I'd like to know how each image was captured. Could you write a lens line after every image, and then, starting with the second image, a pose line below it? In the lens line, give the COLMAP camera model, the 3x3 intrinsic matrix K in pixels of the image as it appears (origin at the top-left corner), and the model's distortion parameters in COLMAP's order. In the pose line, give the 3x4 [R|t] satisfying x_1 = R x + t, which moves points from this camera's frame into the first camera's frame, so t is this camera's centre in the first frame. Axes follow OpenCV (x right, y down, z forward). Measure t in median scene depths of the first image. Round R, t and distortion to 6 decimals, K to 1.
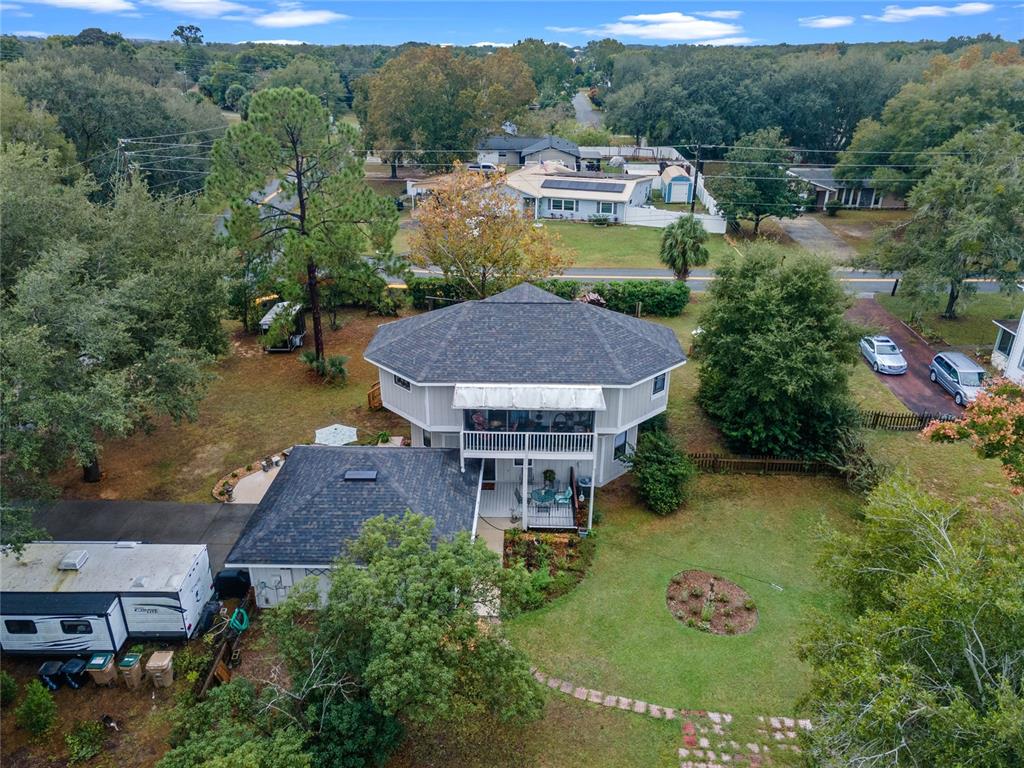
lens RADIAL K [[751.9, 0, 512.0], [0, 751.9, 384.0], [0, 0, 1]] dist [0.061549, 0.002894]
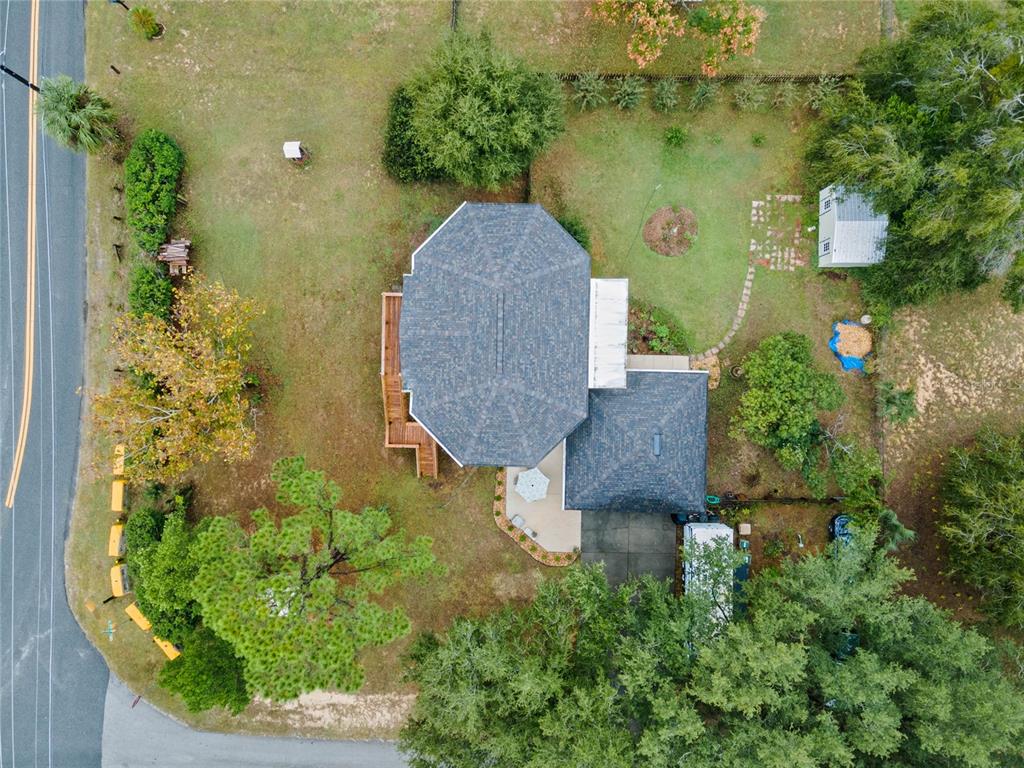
lens RADIAL K [[751.9, 0, 512.0], [0, 751.9, 384.0], [0, 0, 1]] dist [0.061549, 0.002894]
pose [[-0.004365, -0.999898, -0.013574, -0.061893], [0.407866, -0.014174, 0.912932, -1.604367], [-0.913032, -0.001551, 0.407886, 0.742696]]
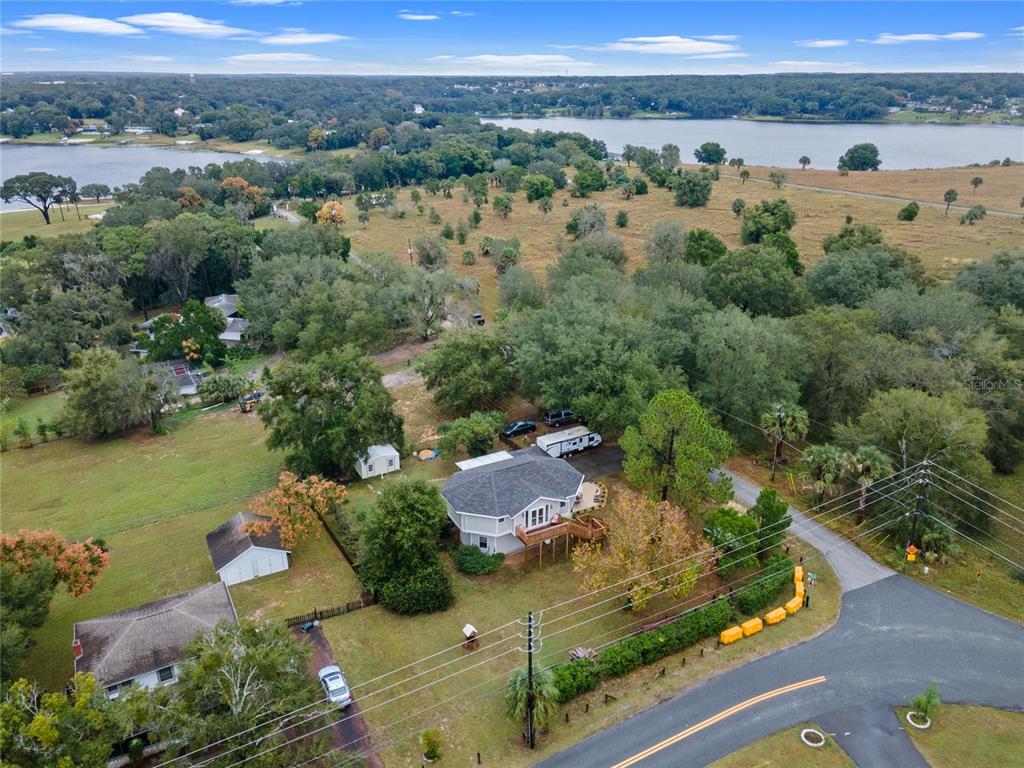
lens RADIAL K [[751.9, 0, 512.0], [0, 751.9, 384.0], [0, 0, 1]] dist [0.061549, 0.002894]
pose [[-0.862177, 0.181820, -0.472856, 1.423233], [-0.209328, 0.722118, 0.659339, -2.424936], [0.461339, 0.667448, -0.584533, 2.991148]]
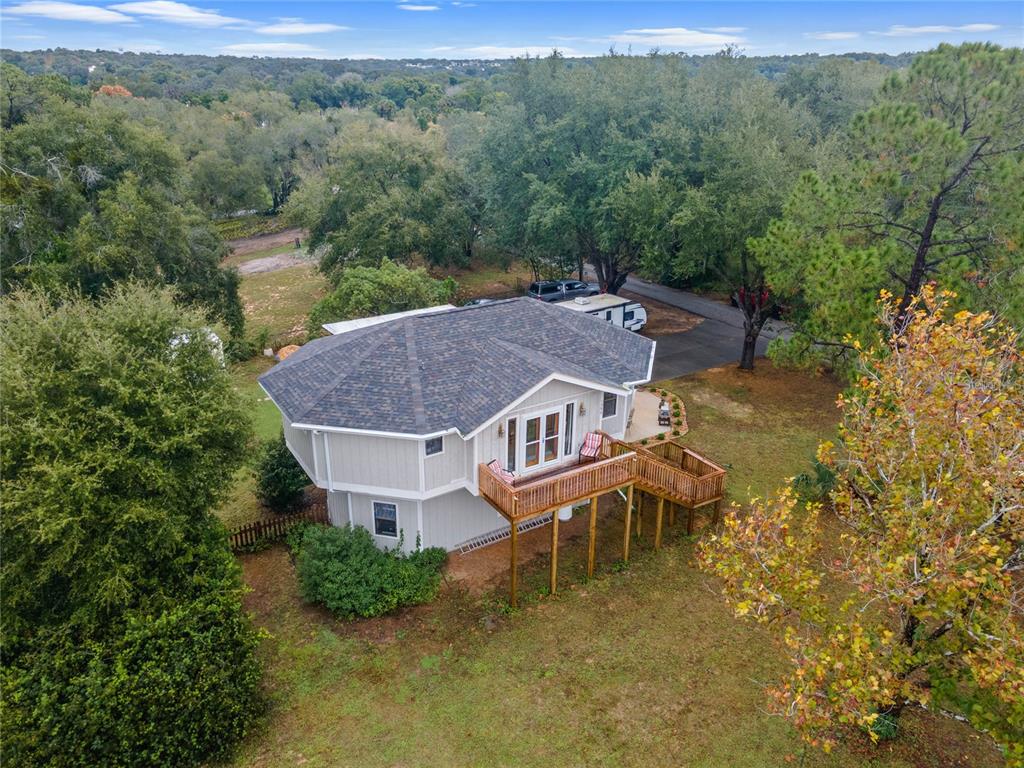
lens RADIAL K [[751.9, 0, 512.0], [0, 751.9, 384.0], [0, 0, 1]] dist [0.061549, 0.002894]
pose [[-0.832995, 0.196130, -0.517351, 0.565635], [-0.233017, 0.723729, 0.649553, -0.803473], [0.501819, 0.661626, -0.557160, 2.140714]]
